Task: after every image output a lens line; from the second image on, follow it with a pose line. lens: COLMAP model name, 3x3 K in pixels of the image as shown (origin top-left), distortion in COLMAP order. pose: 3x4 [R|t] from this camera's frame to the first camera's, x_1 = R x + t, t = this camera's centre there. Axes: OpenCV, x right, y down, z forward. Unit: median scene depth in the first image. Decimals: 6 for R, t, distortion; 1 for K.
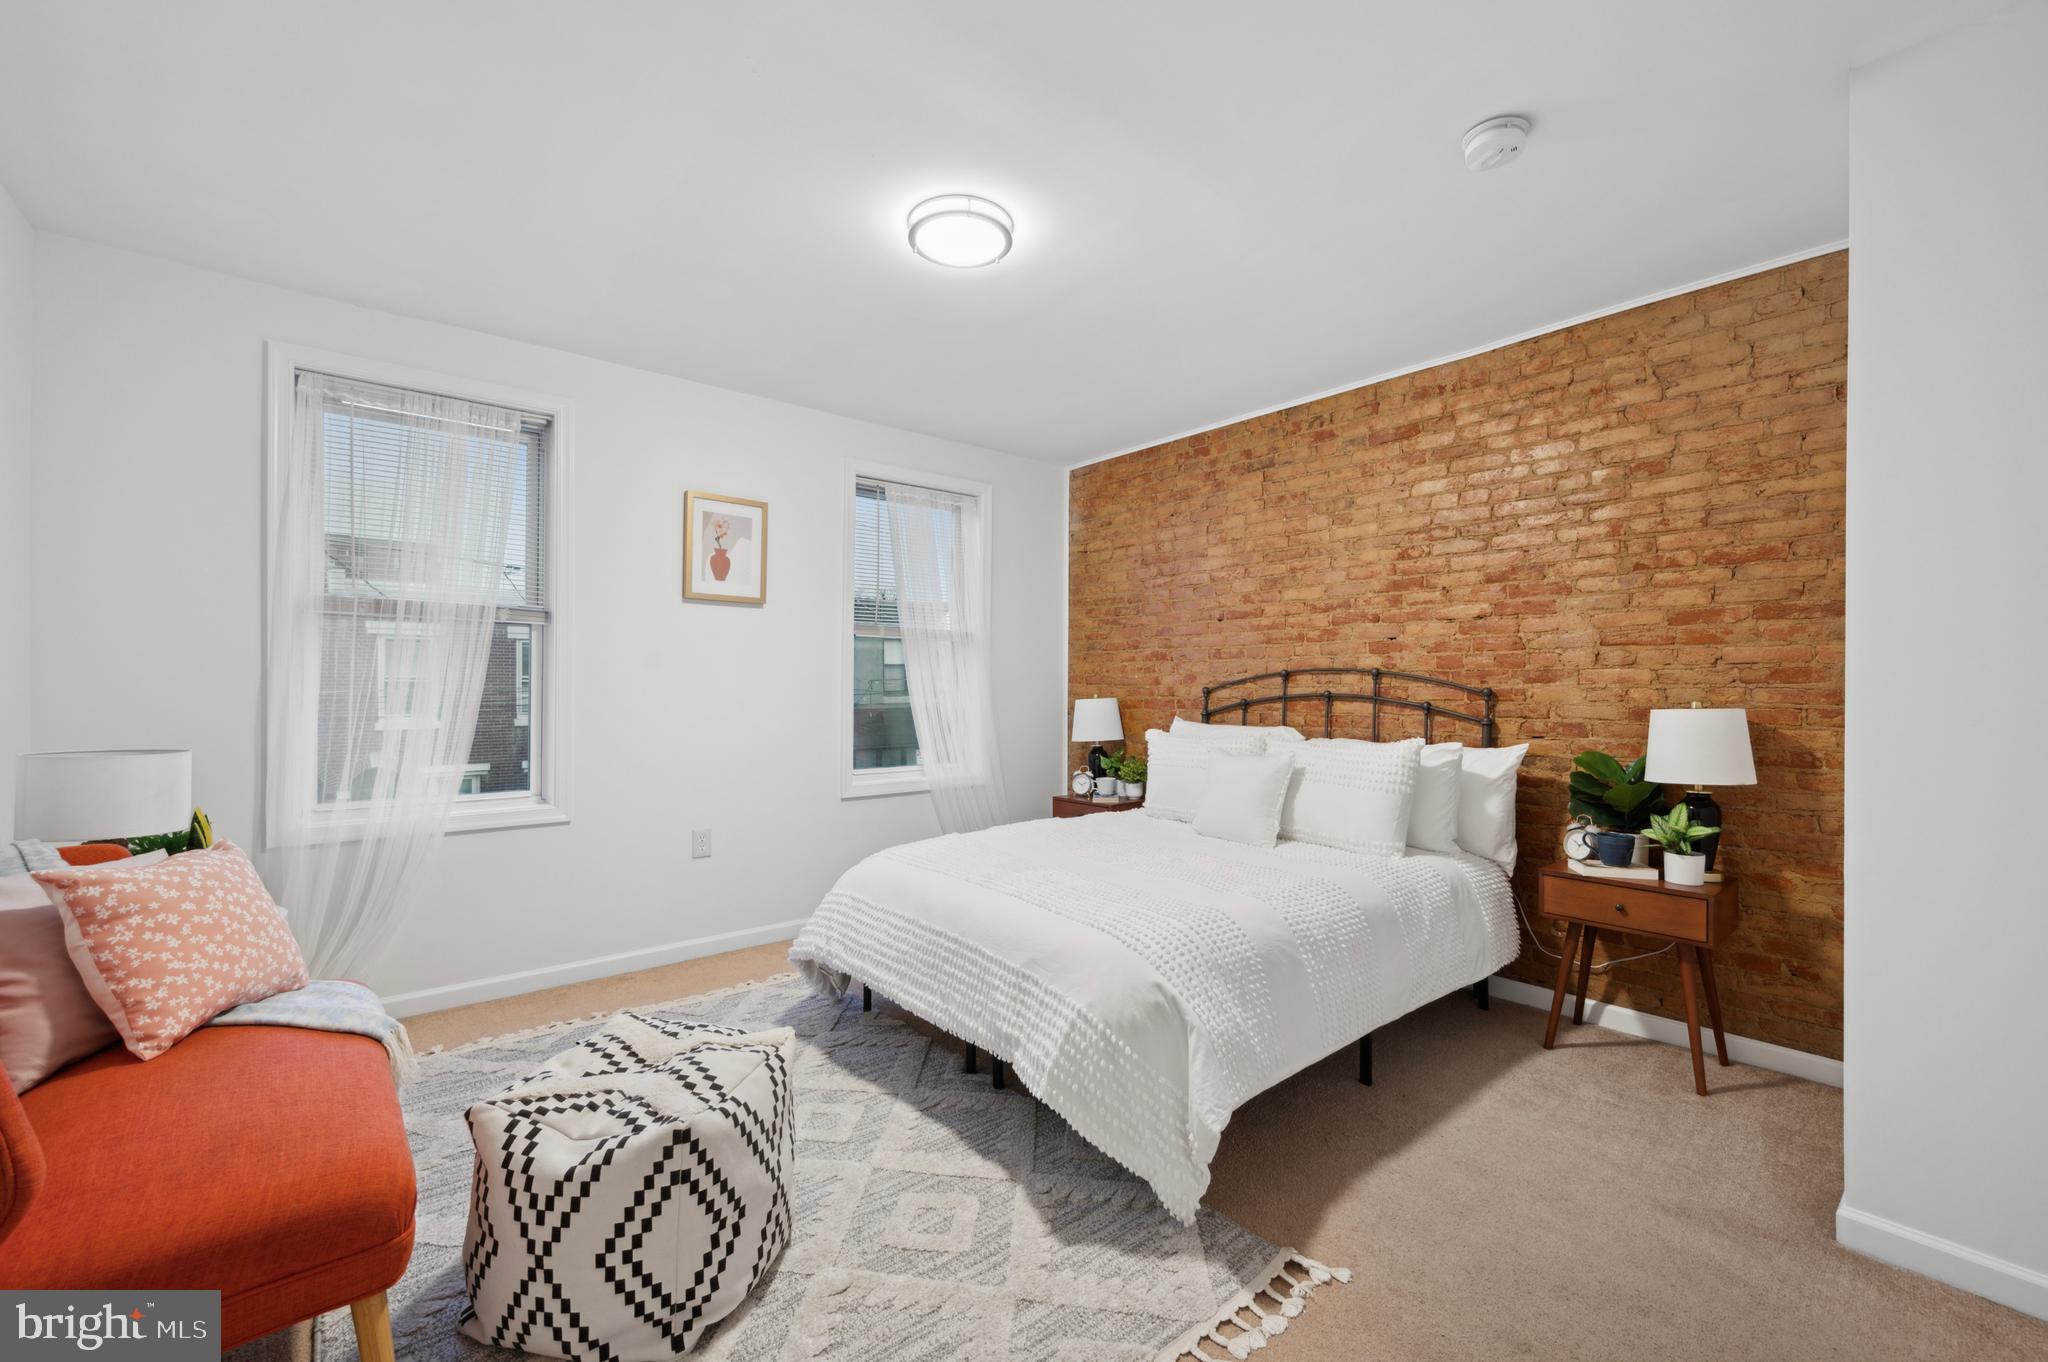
lens RADIAL K [[836.4, 0, 1024.0], [0, 836.4, 681.0], [0, 0, 1]] dist [-0.000168, -0.000234]
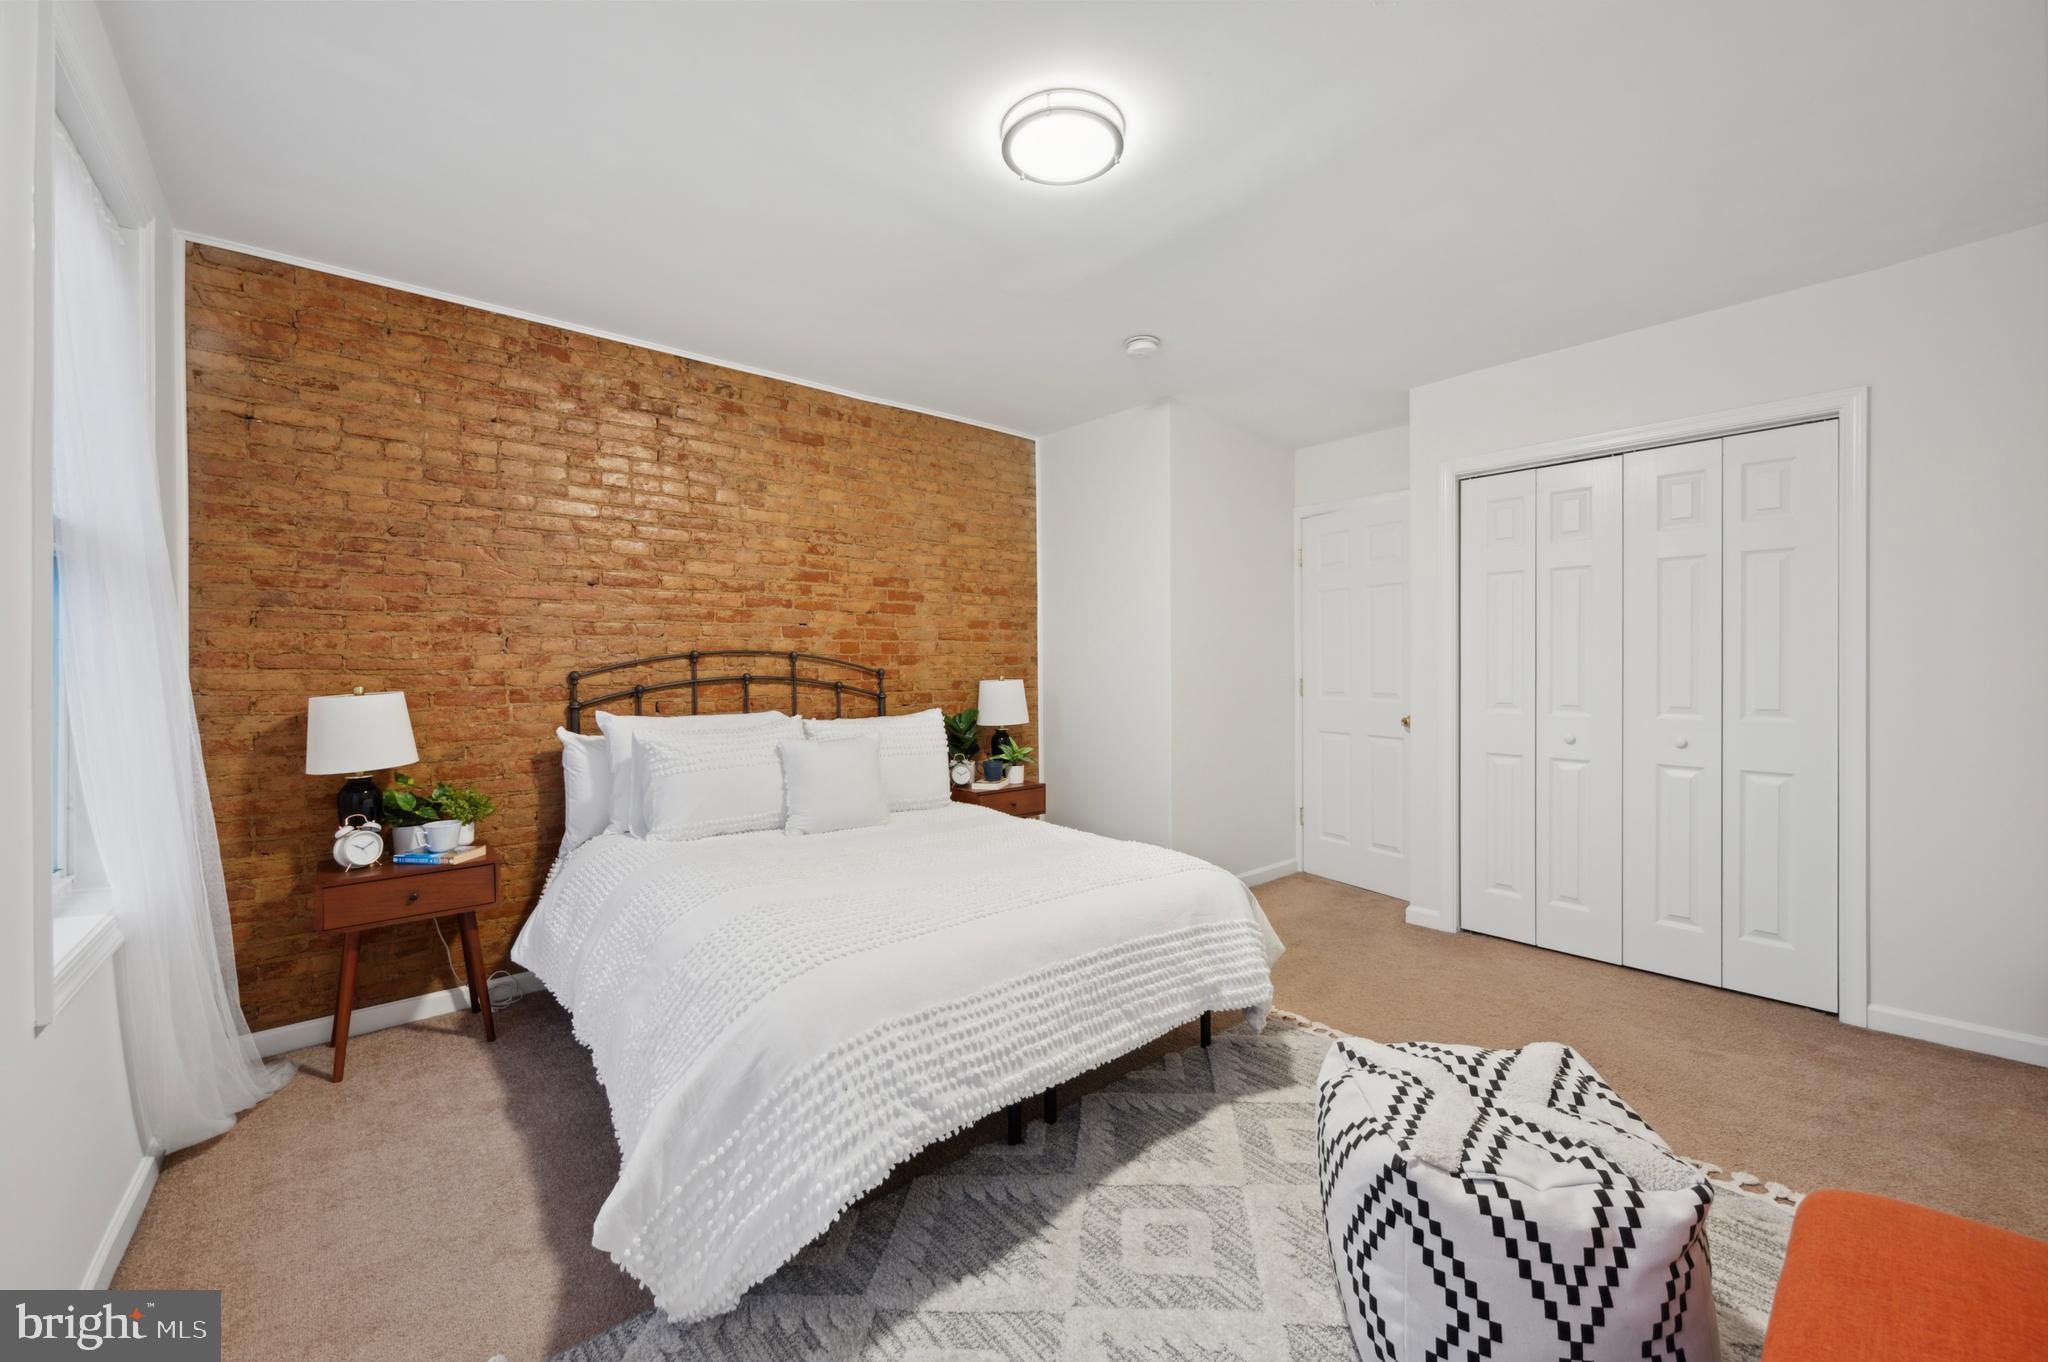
lens RADIAL K [[811.8, 0, 1029.7], [0, 811.8, 663.3], [0, 0, 1]] dist [-0.000547, -0.000106]
pose [[-0.016673, 0.000590, 0.999861, -0.604410], [0.000483, 1.000000, -0.000582, 0.000730], [-0.999861, 0.000473, -0.016673, 0.703111]]
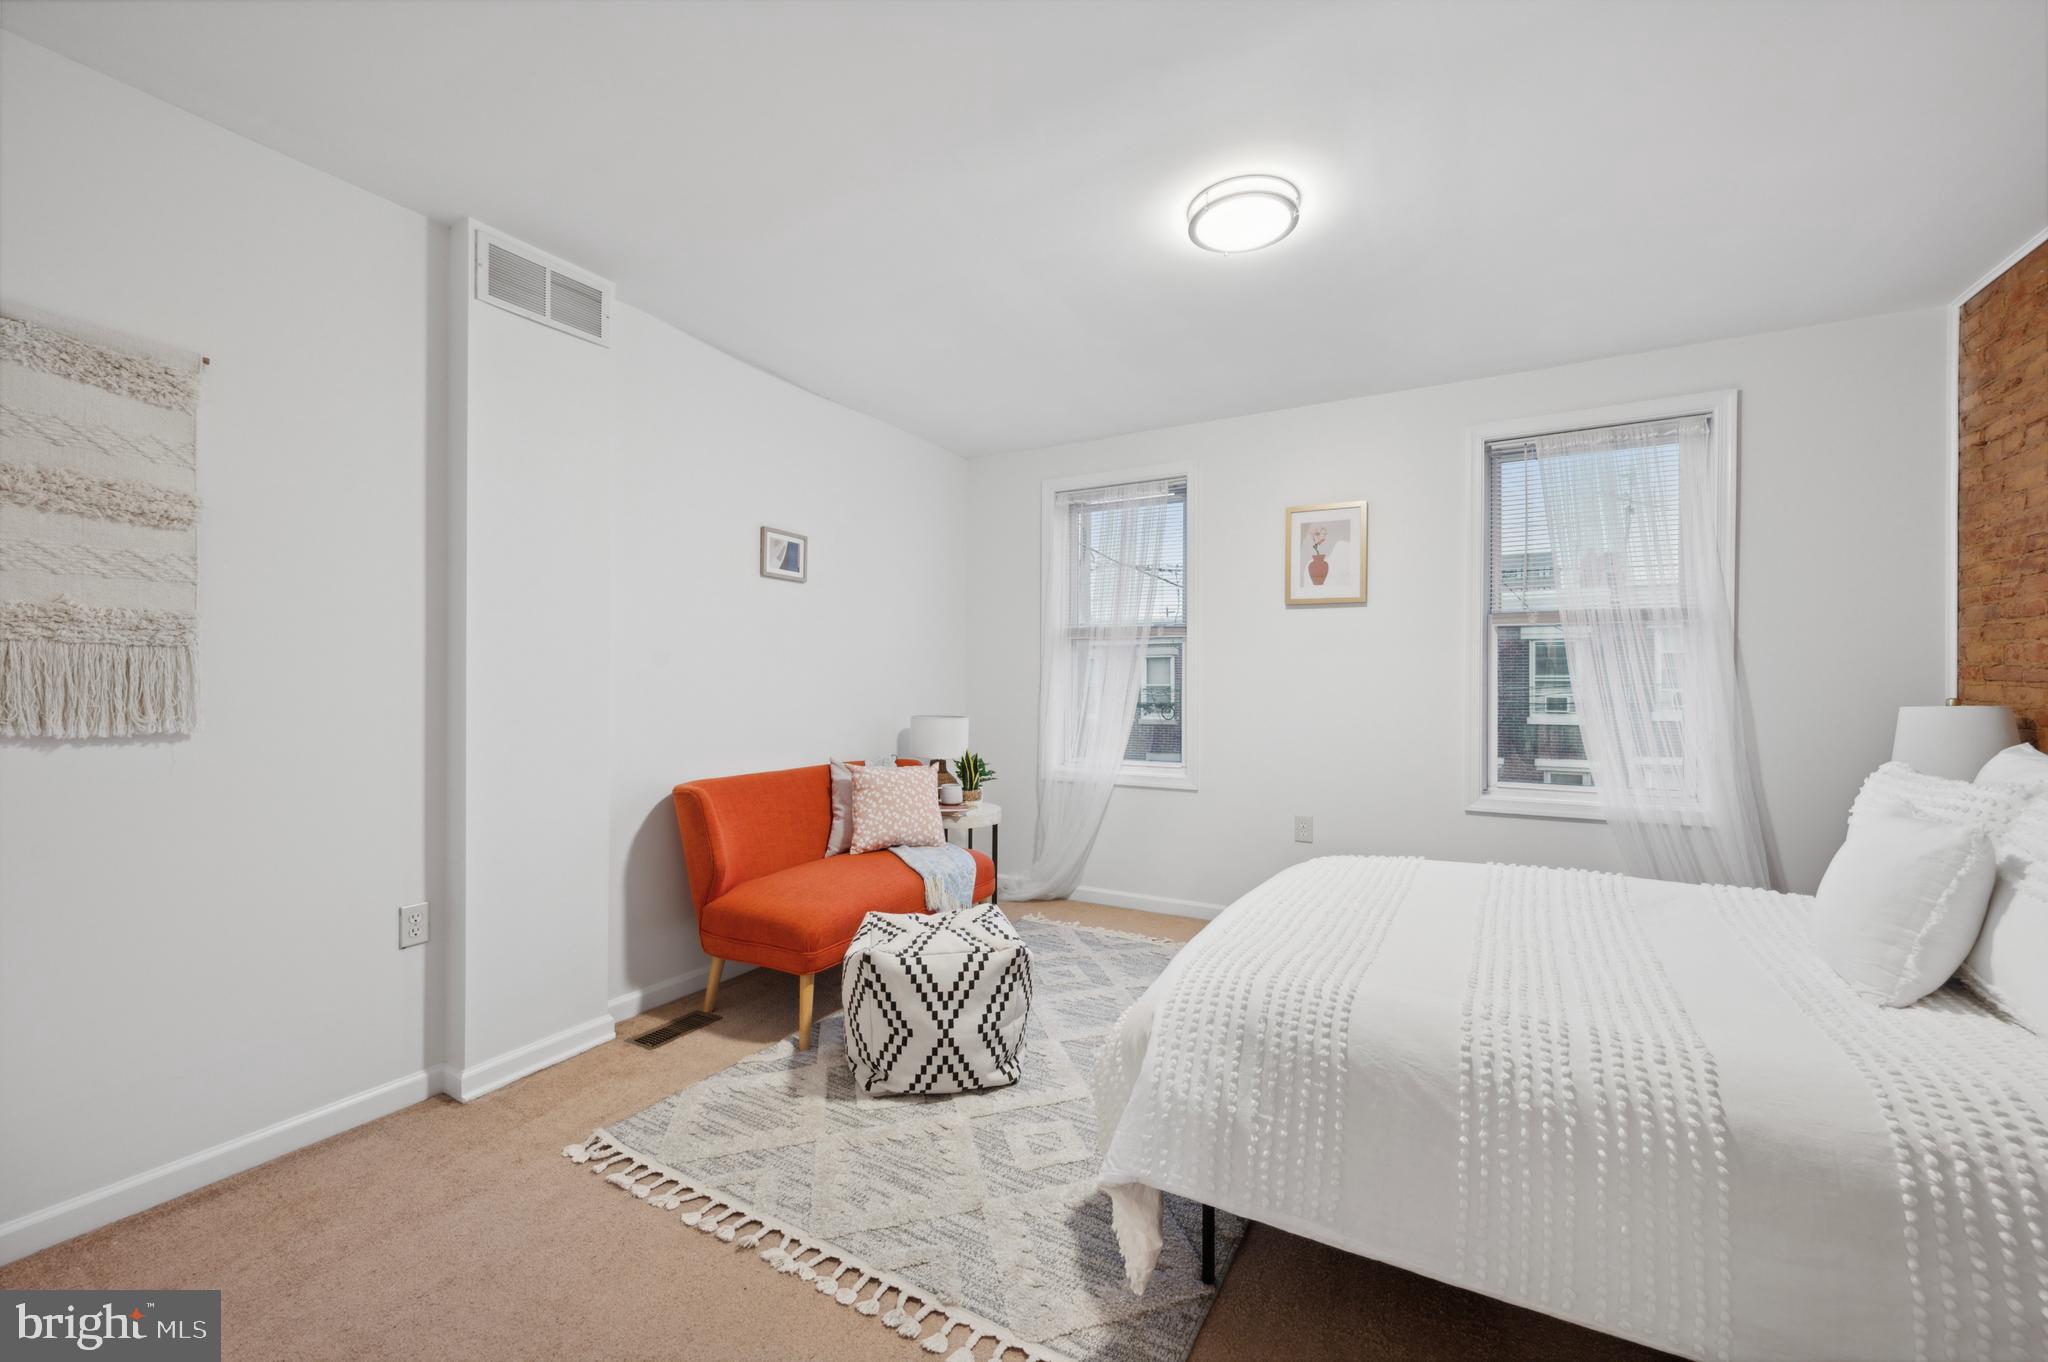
lens RADIAL K [[808.0, 0, 1024.0], [0, 808.0, 681.0], [0, 0, 1]] dist [-0.000352, -0.000075]
pose [[0.356694, -0.004009, -0.934213, 0.471147], [0.004204, 0.999988, -0.002686, 0.003108], [0.934212, -0.002970, 0.356706, 0.290218]]
